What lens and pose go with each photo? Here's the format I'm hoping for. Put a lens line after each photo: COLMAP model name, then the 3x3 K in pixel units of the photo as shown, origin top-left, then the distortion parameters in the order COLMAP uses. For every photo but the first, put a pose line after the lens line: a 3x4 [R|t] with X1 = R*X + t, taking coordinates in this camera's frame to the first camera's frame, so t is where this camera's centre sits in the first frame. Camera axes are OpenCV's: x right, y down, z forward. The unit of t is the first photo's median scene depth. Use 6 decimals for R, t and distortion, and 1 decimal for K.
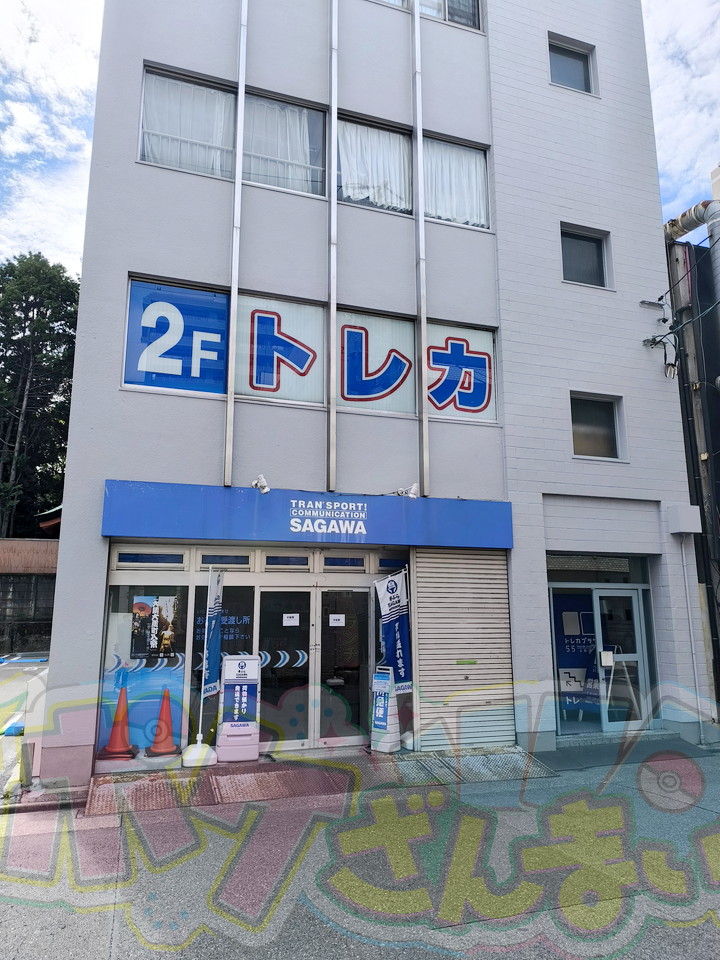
lens RADIAL K [[654.1, 0, 359.6], [0, 654.1, 480.5], [0, 0, 1]] dist [0.002464, 0.000287]
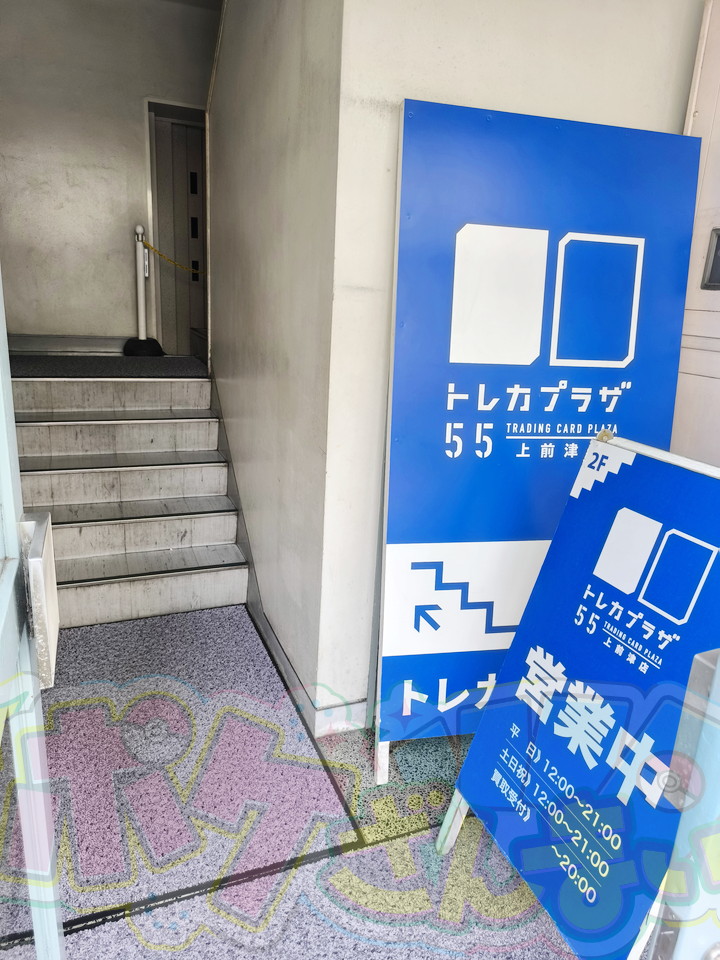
lens RADIAL K [[654.1, 0, 359.5], [0, 654.1, 479.8], [0, 0, 1]] dist [0.002464, 0.000287]
pose [[0.996478, 0.036324, 0.075579, 0.278774], [-0.067658, 0.880732, 0.468757, 0.184389], [-0.049538, -0.472220, 0.880088, 0.837370]]
